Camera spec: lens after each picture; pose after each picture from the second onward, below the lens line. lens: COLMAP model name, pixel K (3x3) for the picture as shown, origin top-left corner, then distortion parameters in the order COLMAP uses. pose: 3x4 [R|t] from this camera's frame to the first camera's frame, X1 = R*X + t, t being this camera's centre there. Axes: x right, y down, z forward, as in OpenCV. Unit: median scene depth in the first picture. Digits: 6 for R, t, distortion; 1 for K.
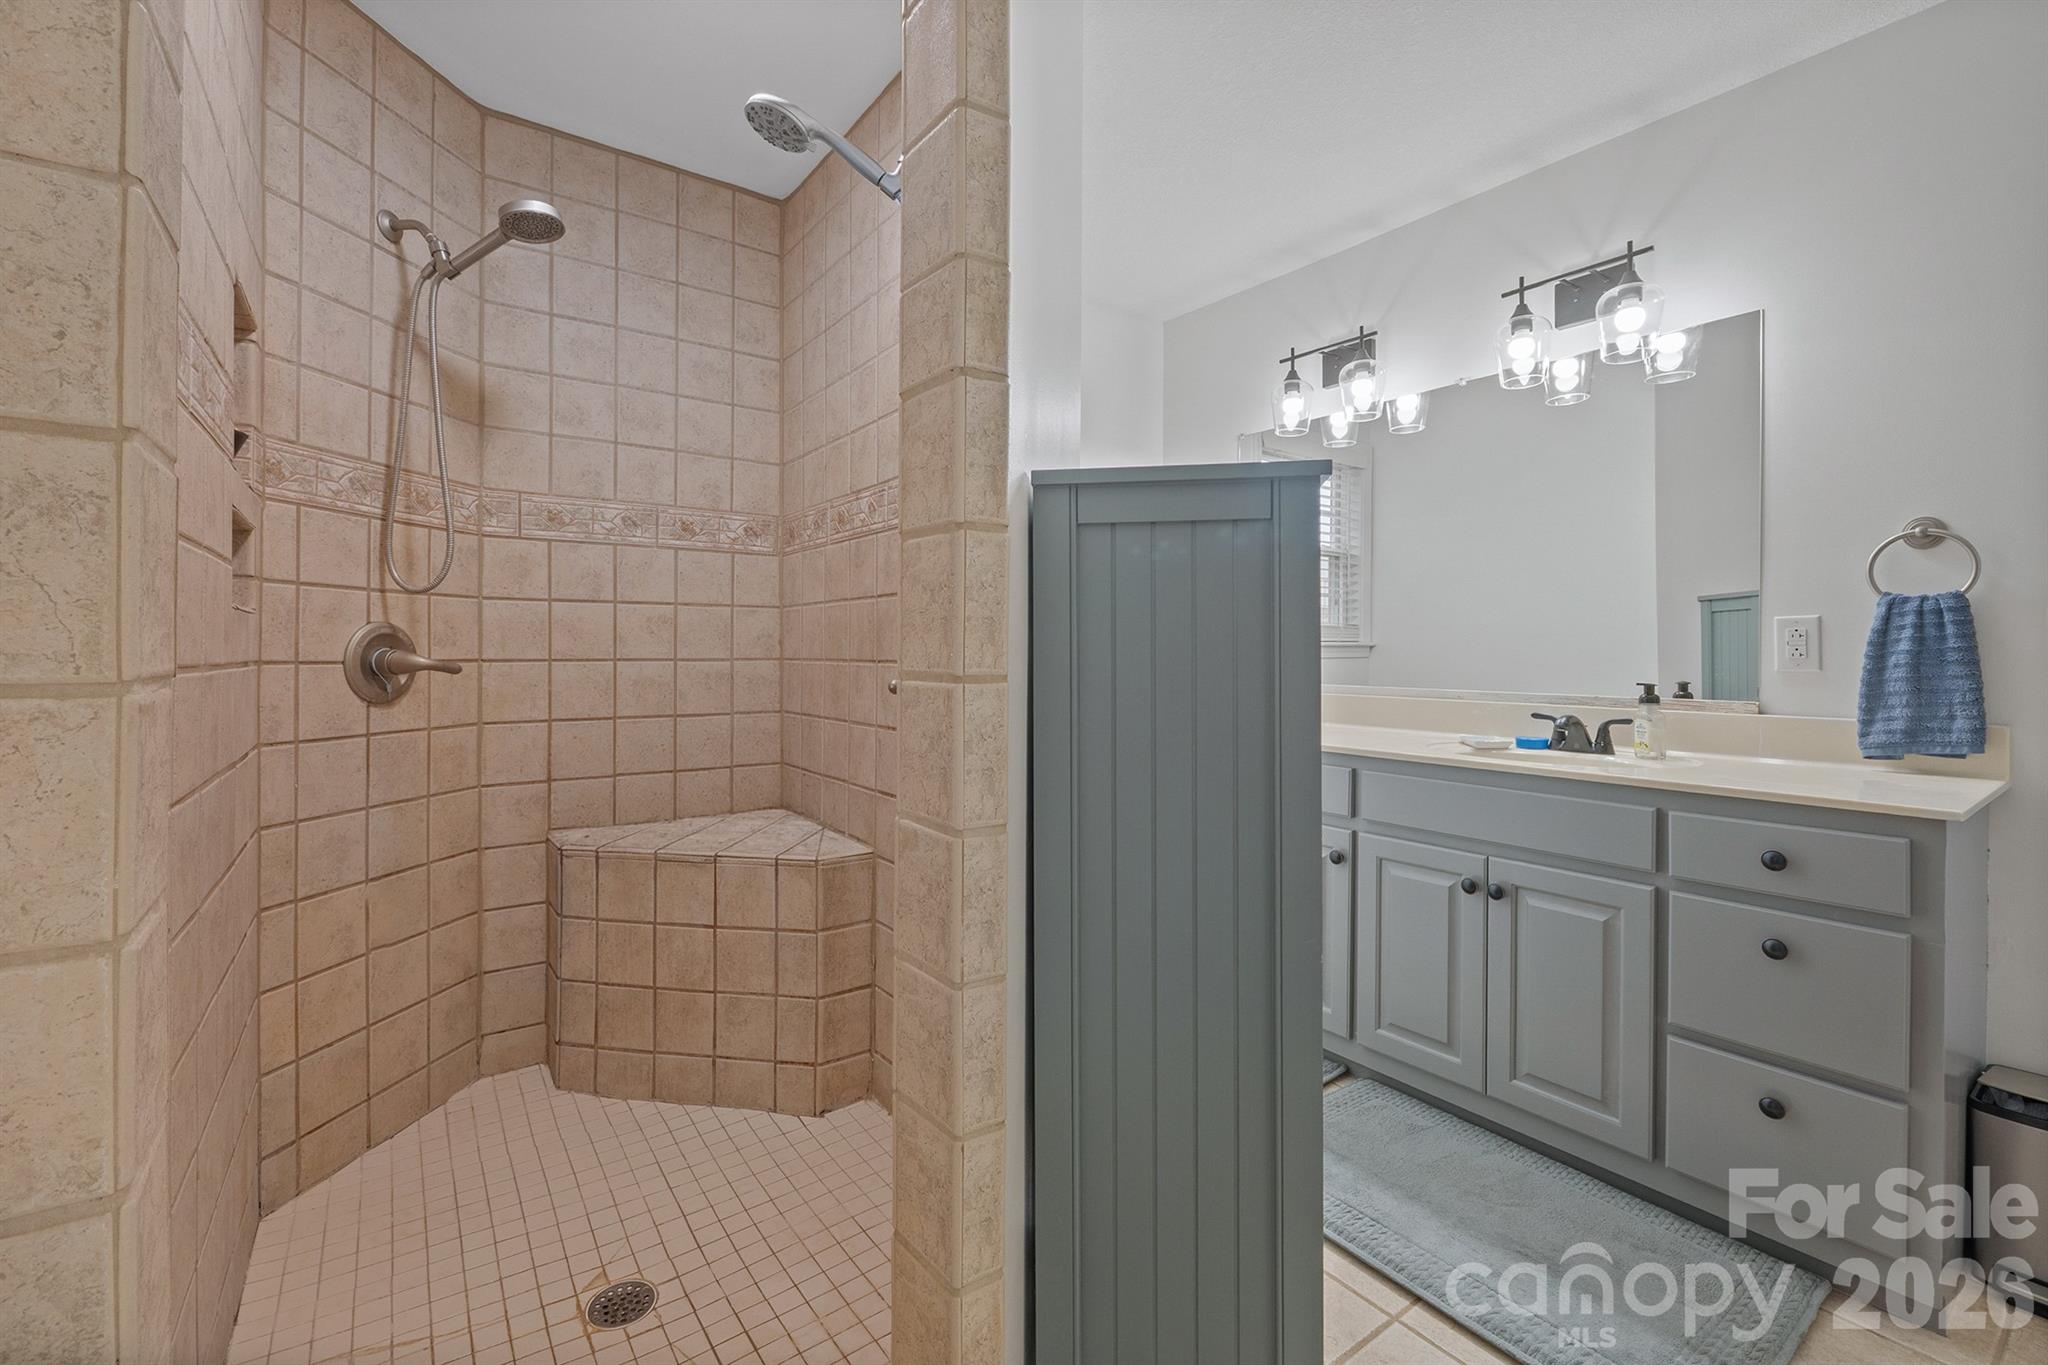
lens RADIAL K [[880.8, 0, 1031.8], [0, 880.8, 661.5], [0, 0, 1]] dist [-0.001826, -0.000644]
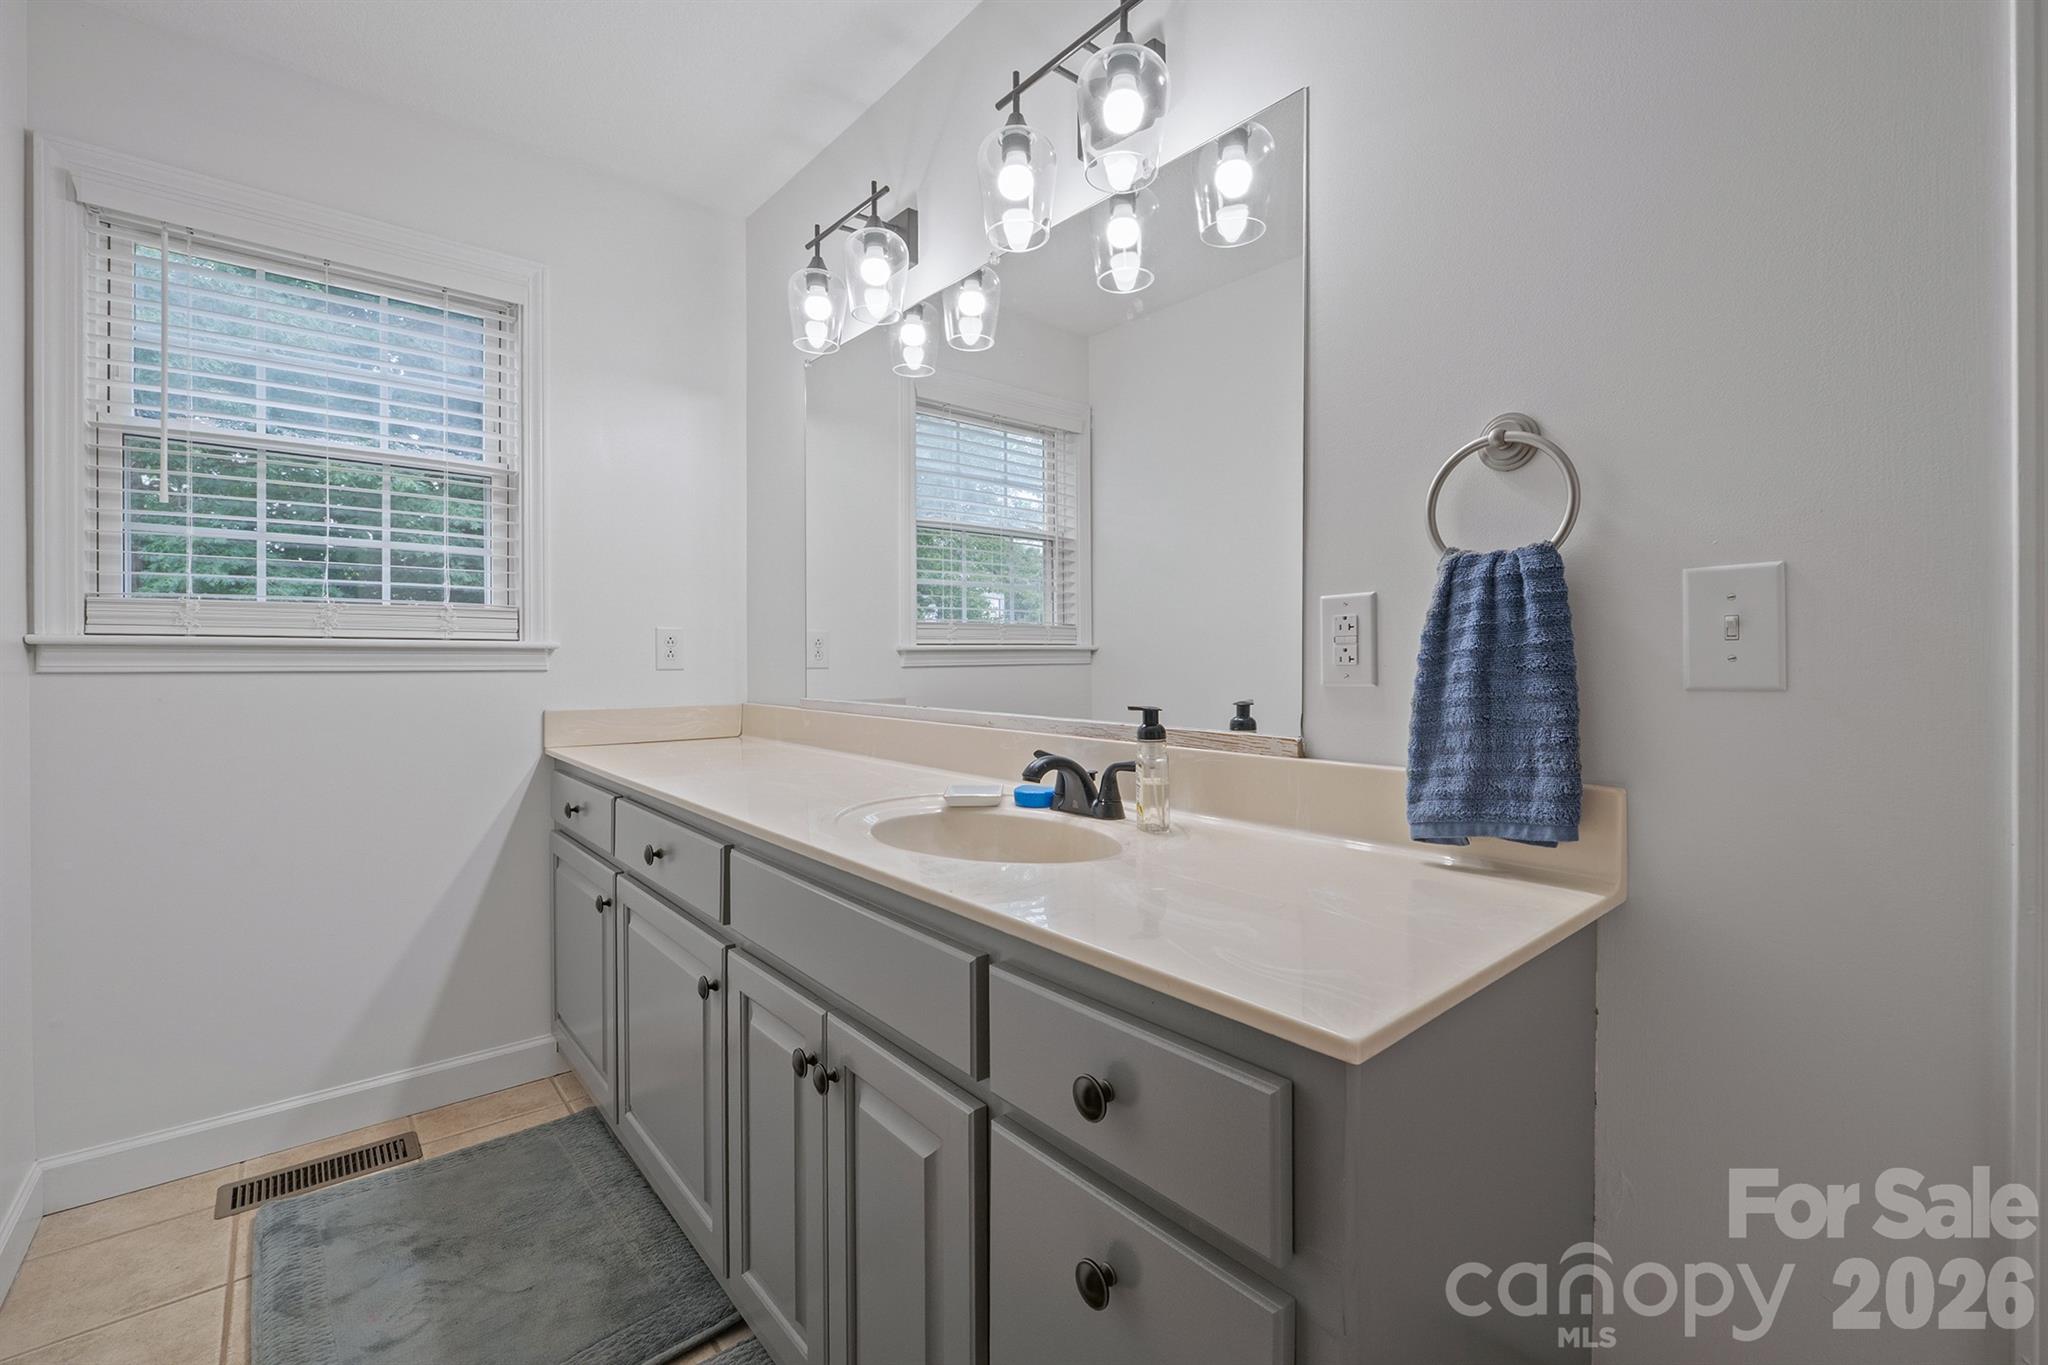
lens RADIAL K [[881.1, 0, 1040.4], [0, 881.1, 676.8], [0, 0, 1]] dist [-0.002084, -0.000324]
pose [[0.997071, -0.005764, 0.076269, 0.679180], [0.005026, 0.999939, 0.009870, -0.002660], [-0.076321, -0.009458, 0.997038, 0.463061]]
